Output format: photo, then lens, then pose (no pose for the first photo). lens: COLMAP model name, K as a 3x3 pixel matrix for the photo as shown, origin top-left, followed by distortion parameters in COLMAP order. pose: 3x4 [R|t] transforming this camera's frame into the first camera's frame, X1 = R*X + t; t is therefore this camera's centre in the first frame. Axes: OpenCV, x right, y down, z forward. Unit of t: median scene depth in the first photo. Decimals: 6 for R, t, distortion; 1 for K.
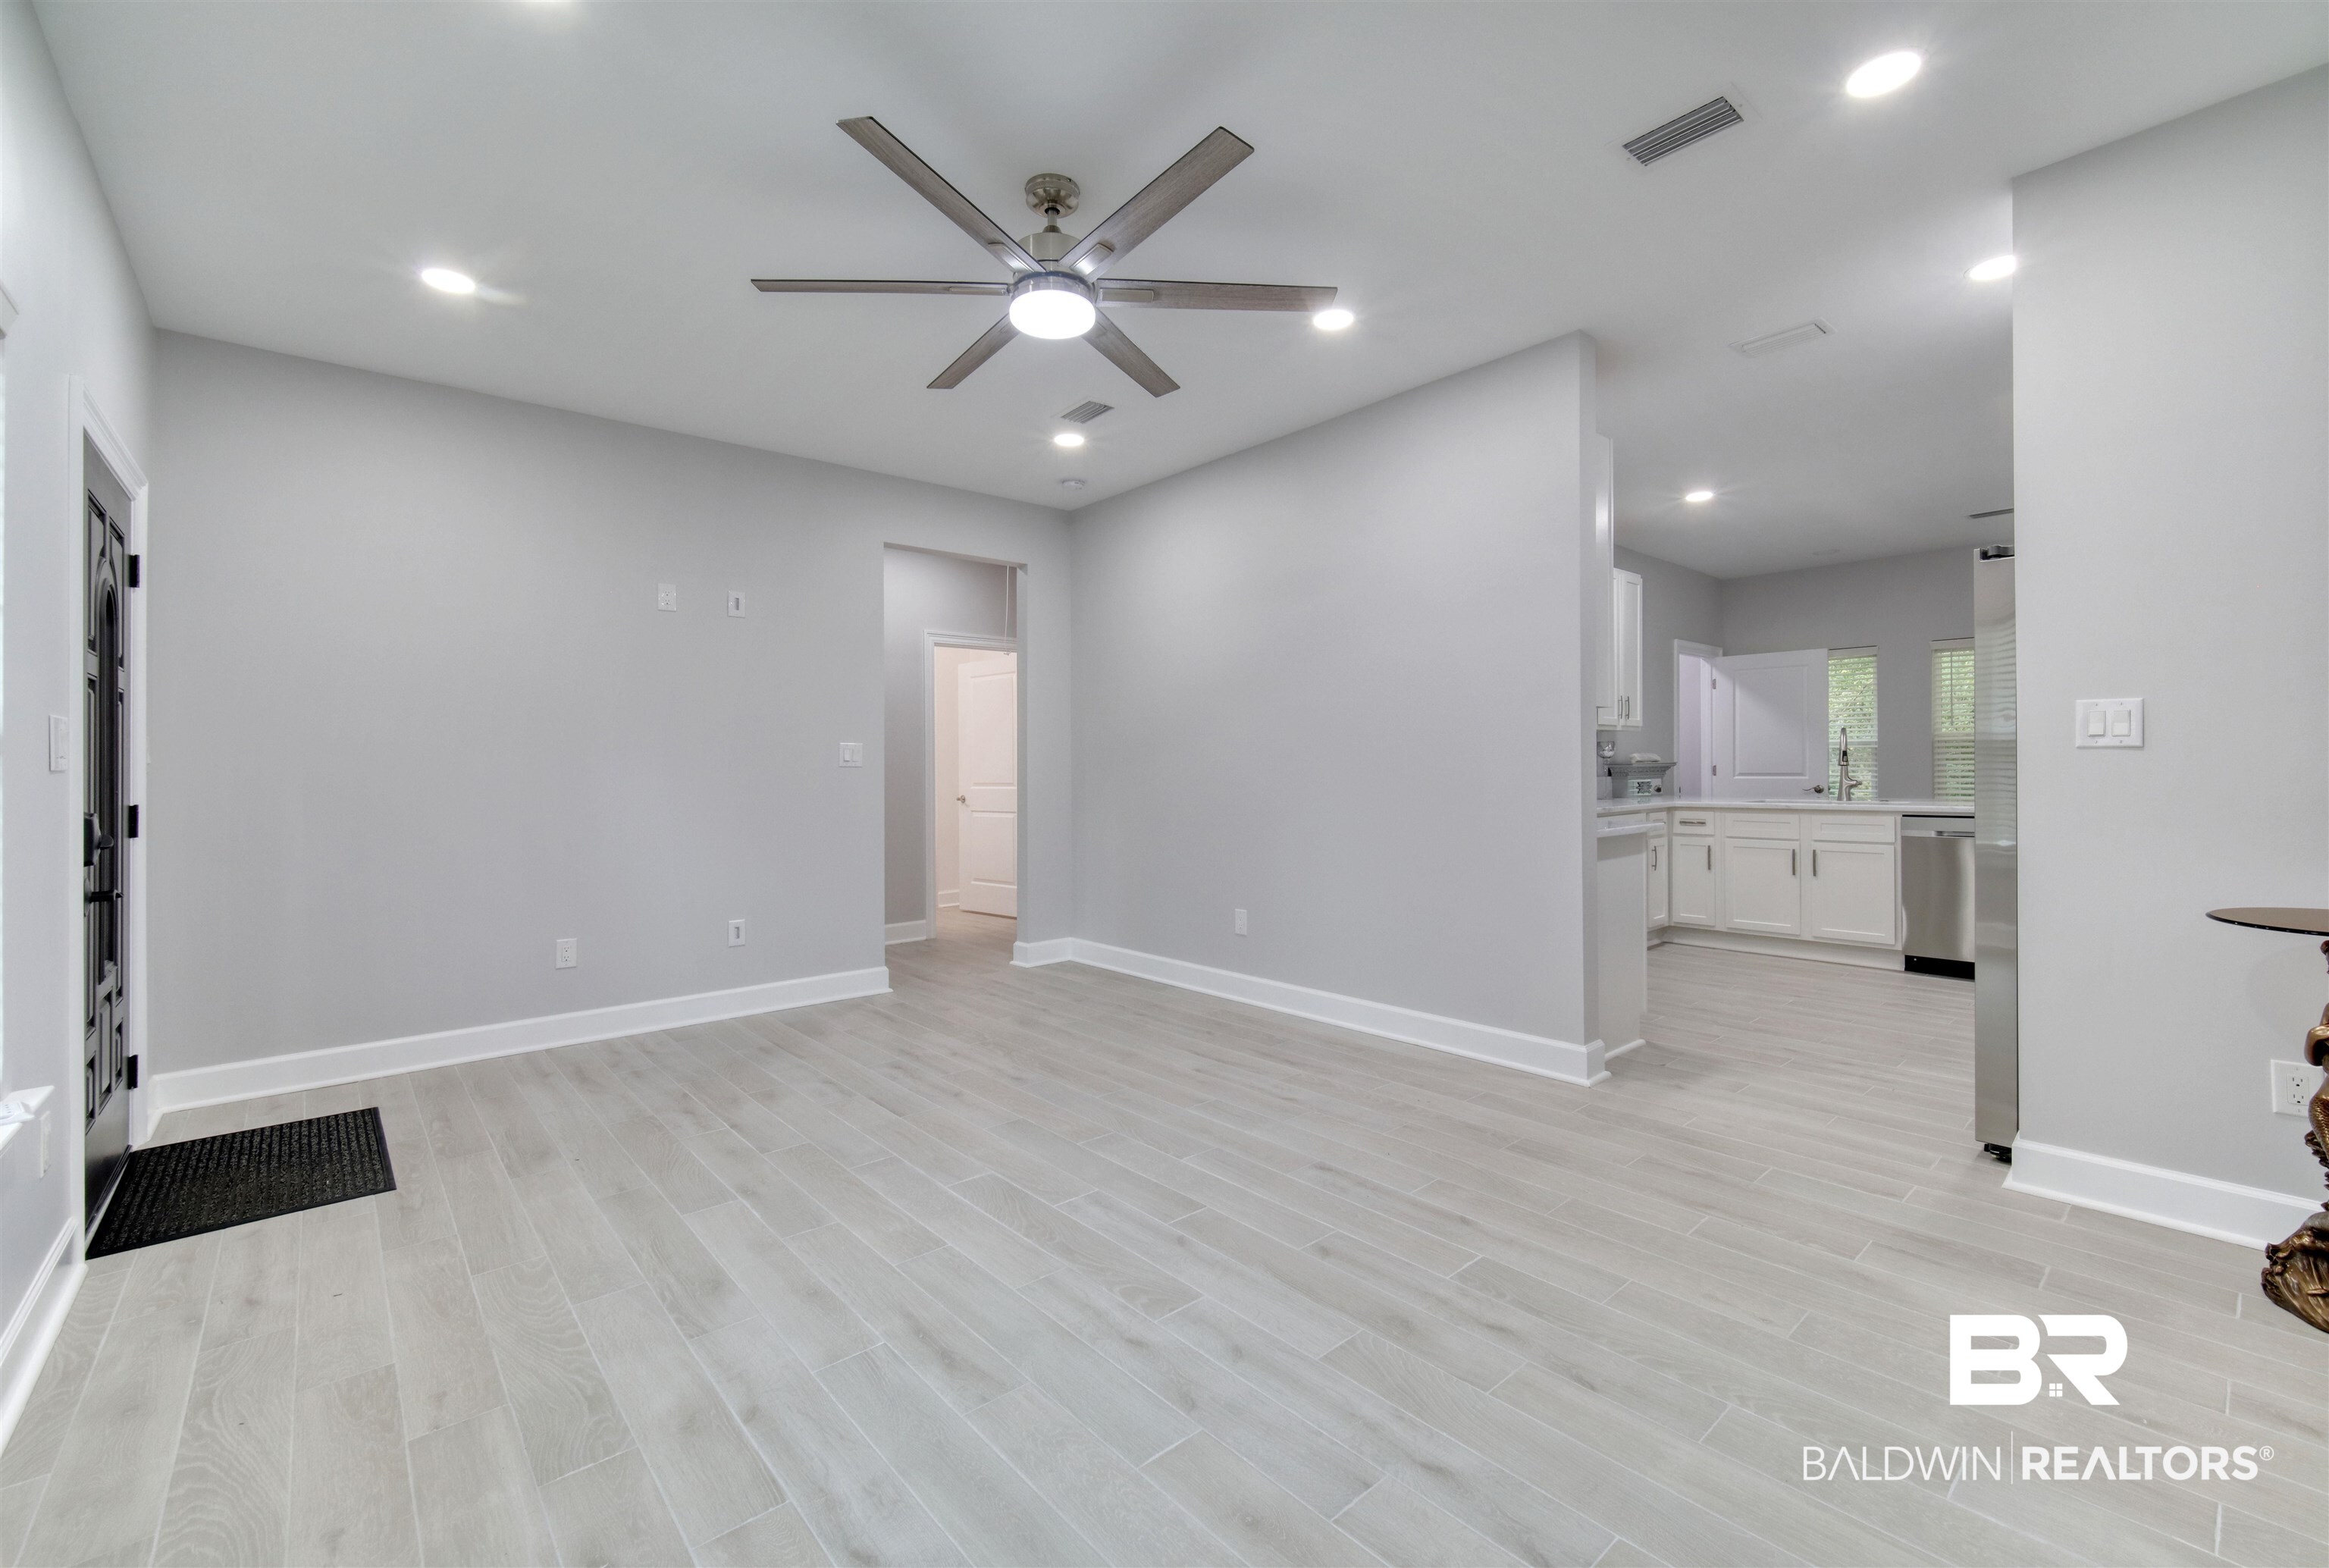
lens RADIAL K [[973.0, 0, 1154.1], [0, 973.0, 762.2], [0, 0, 1]] dist [-0.002152, 0.000068]
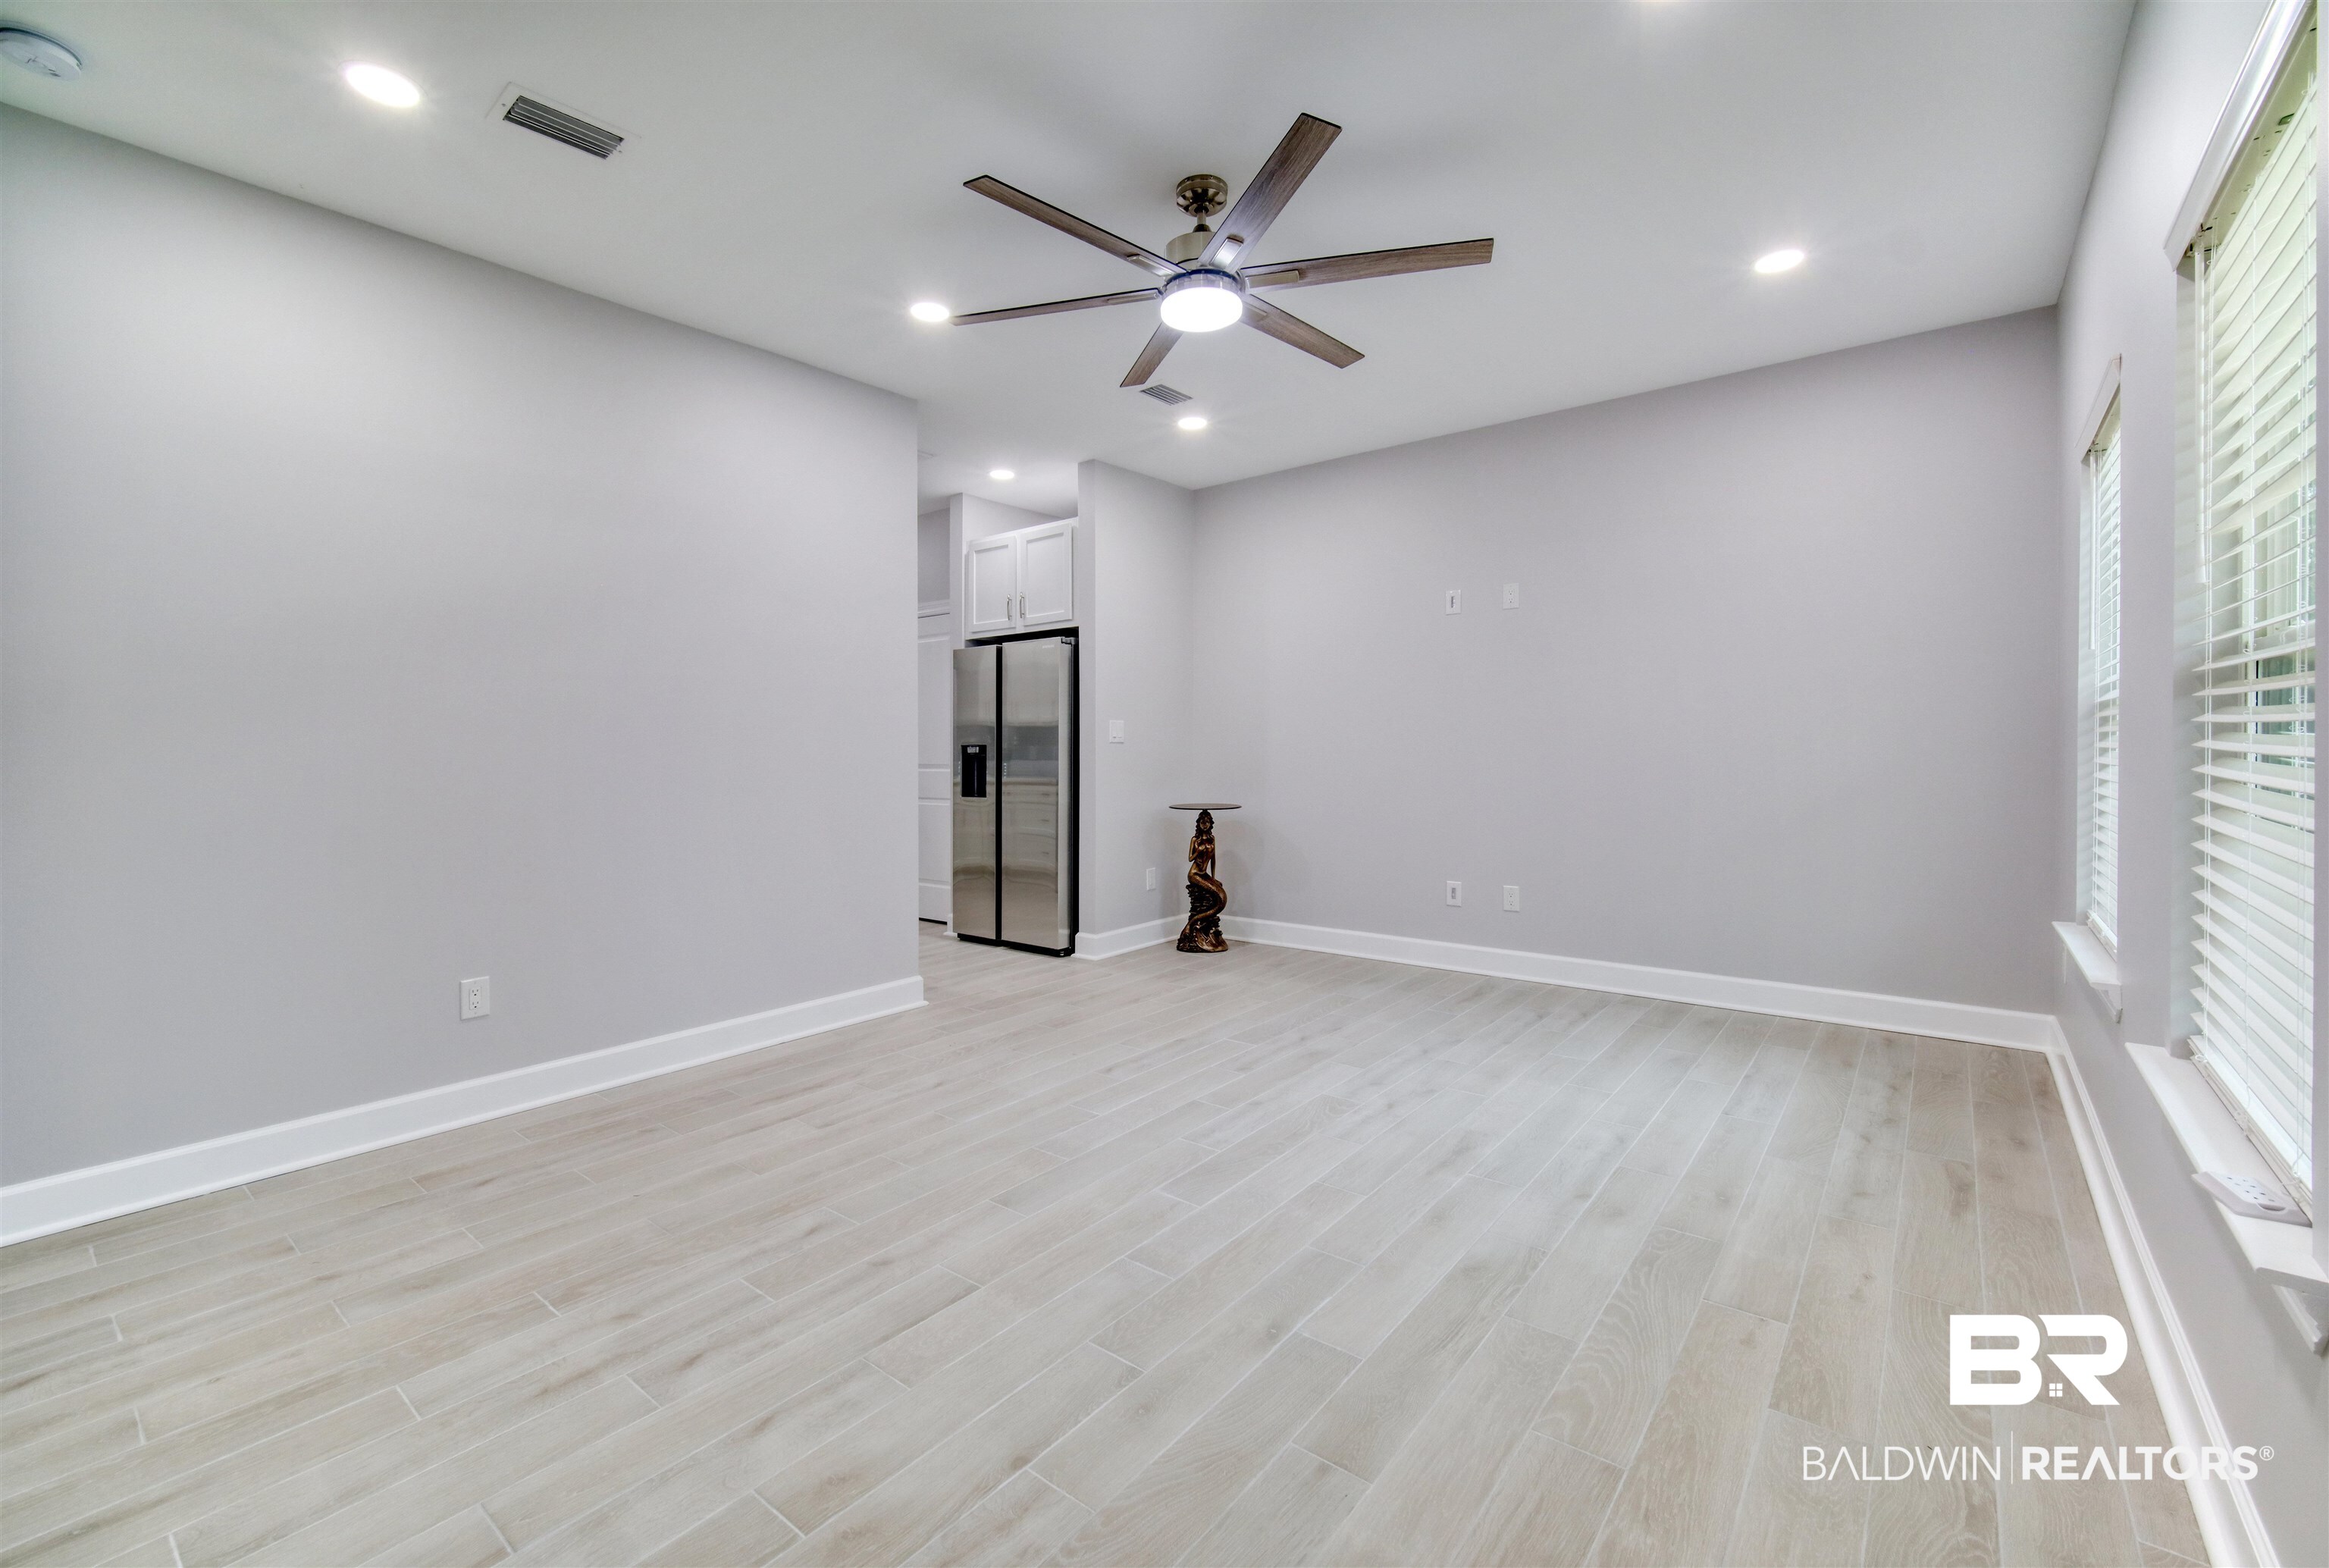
lens RADIAL K [[973.0, 0, 1154.1], [0, 973.0, 762.2], [0, 0, 1]] dist [-0.002152, 0.000068]
pose [[-0.173030, -0.003031, 0.984912, -1.123765], [0.009178, 0.999947, 0.004689, 0.020861], [-0.984874, 0.009850, -0.172993, 1.228332]]
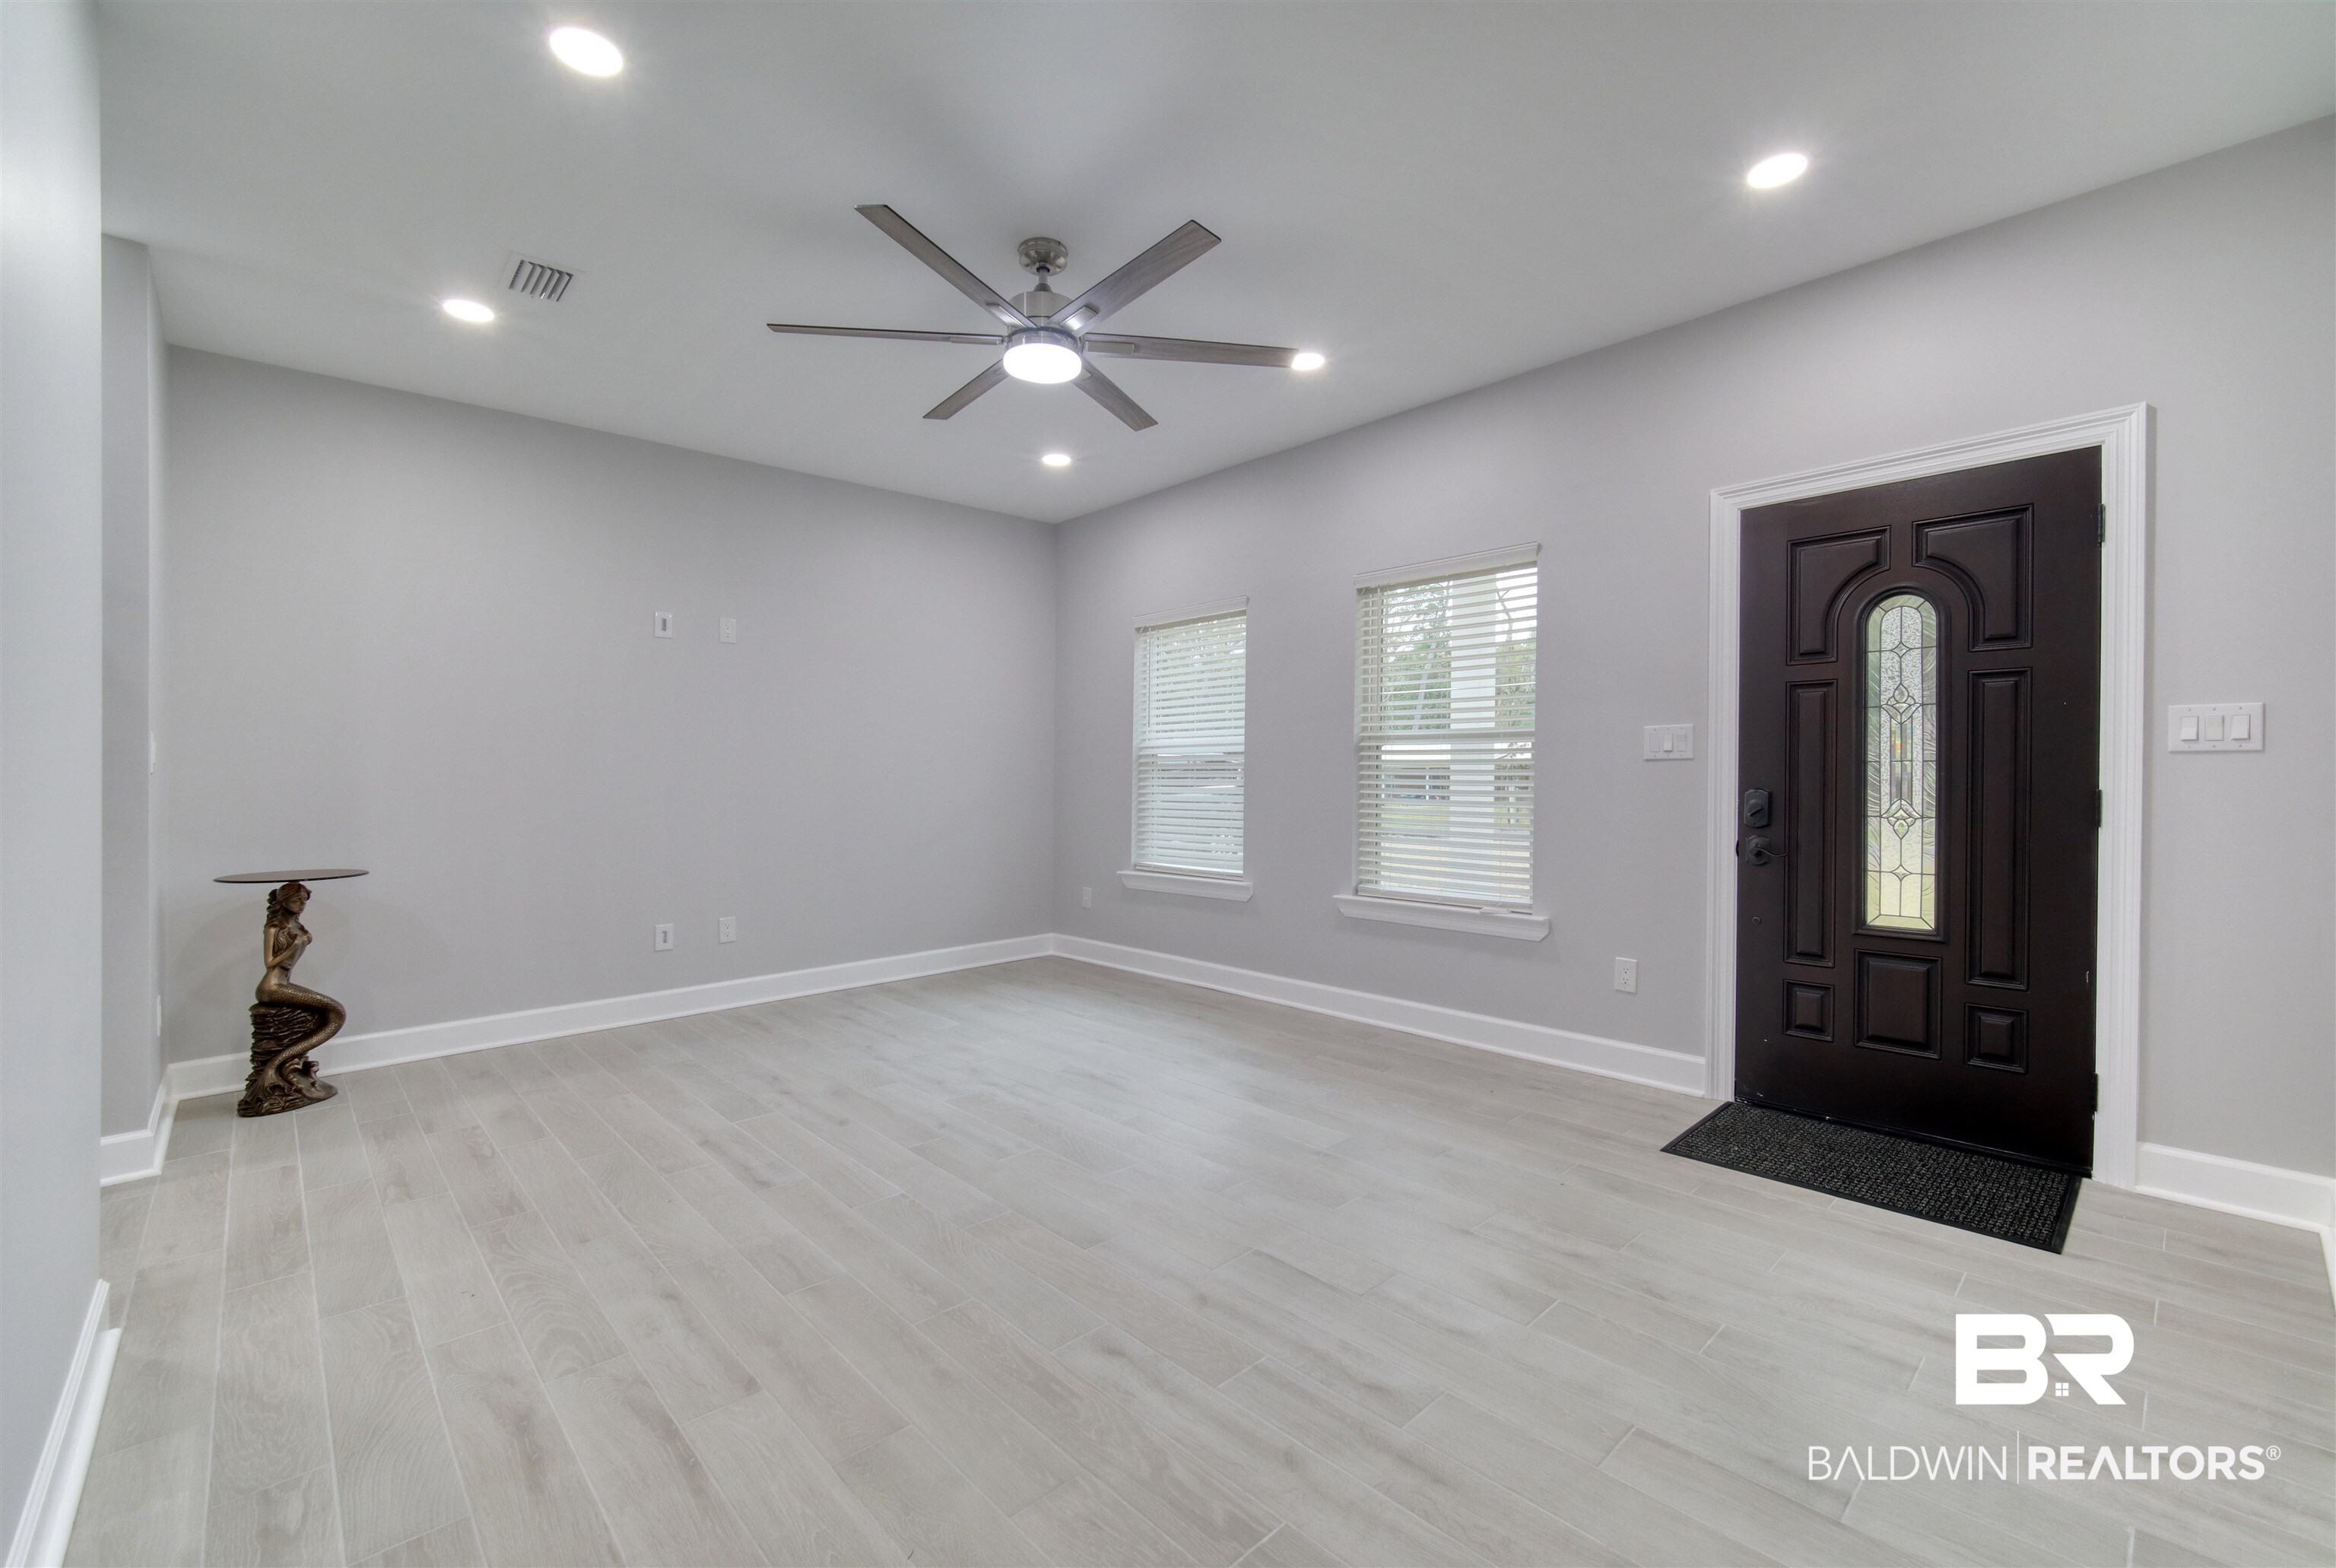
lens RADIAL K [[975.8, 0, 1157.5], [0, 975.8, 762.2], [0, 0, 1]] dist [-0.002152, 0.000068]
pose [[-0.999447, 0.021889, -0.025033, -0.219932], [0.022255, 0.999648, -0.014444, 0.018638], [0.024708, -0.014993, -0.999582, 2.125932]]
